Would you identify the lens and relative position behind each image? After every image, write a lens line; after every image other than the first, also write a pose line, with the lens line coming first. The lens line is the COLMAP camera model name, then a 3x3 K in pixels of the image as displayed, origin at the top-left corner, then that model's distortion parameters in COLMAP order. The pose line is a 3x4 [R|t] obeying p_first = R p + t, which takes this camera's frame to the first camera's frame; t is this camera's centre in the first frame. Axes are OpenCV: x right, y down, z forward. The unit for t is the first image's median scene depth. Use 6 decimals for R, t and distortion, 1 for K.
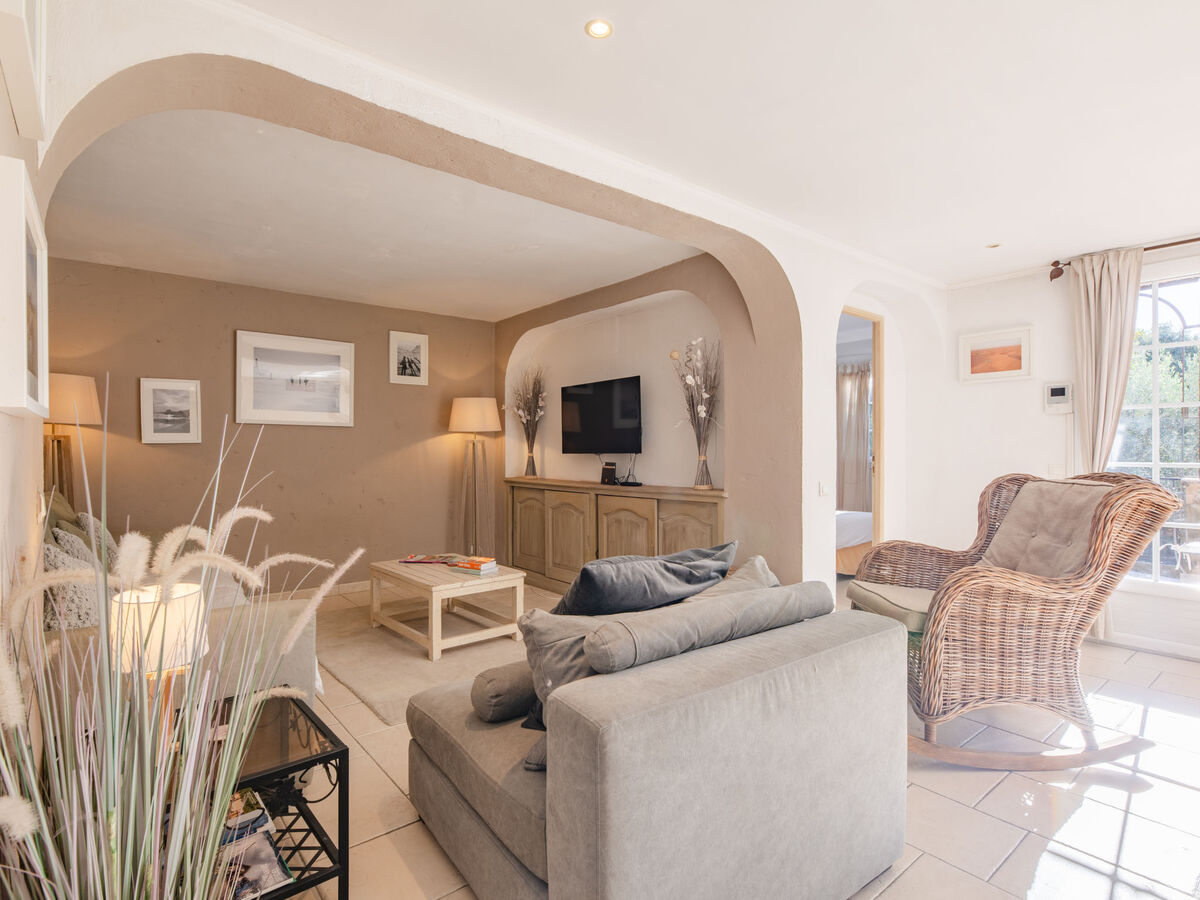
lens RADIAL K [[607.0, 0, 602.1], [0, 607.0, 450.8], [0, 0, 1]] dist [0.000670, -0.002494]
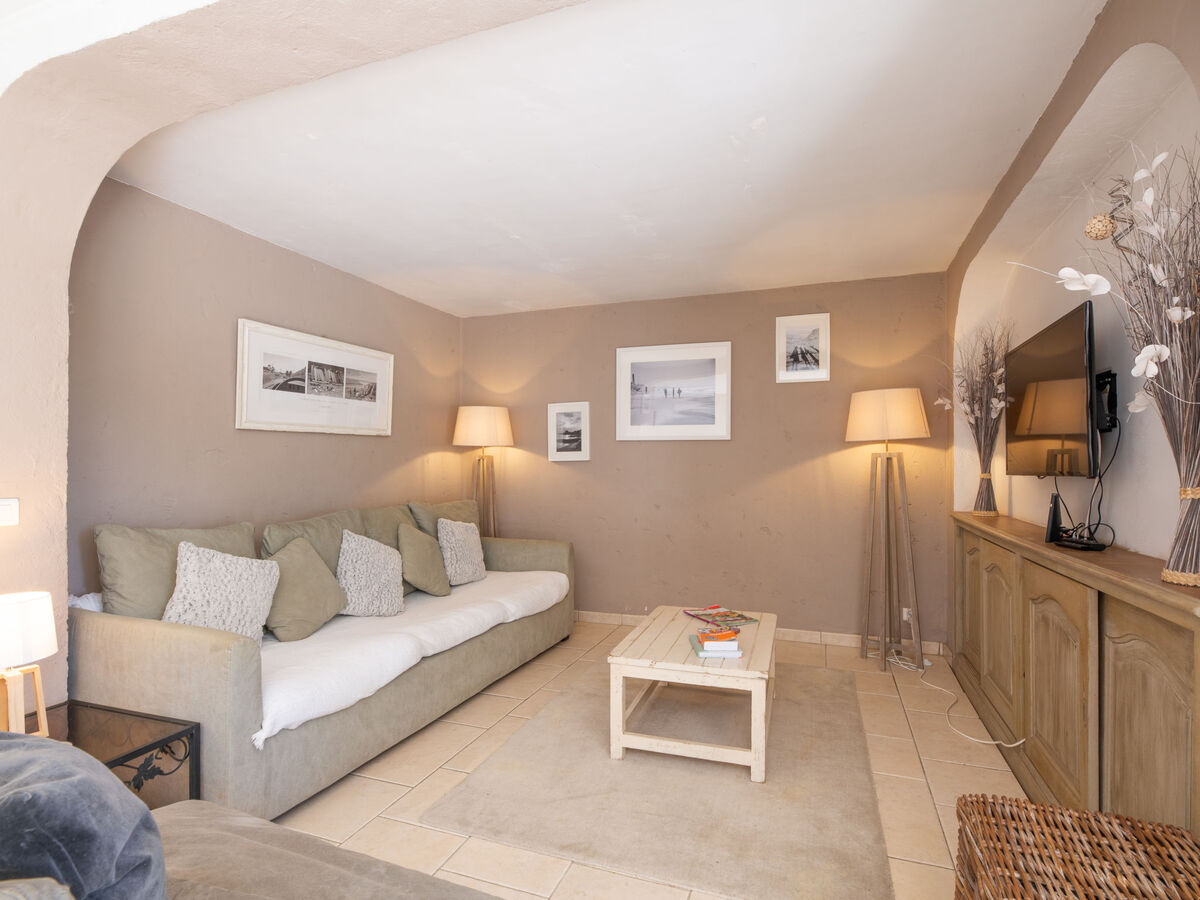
lens RADIAL K [[607.0, 0, 601.1], [0, 607.0, 467.2], [0, 0, 1]] dist [0.000670, -0.002494]
pose [[0.506732, 0.003921, -0.862095, 0.231632], [-0.002968, 0.999992, 0.002804, -0.003576], [0.862098, 0.001138, 0.506740, 0.419022]]
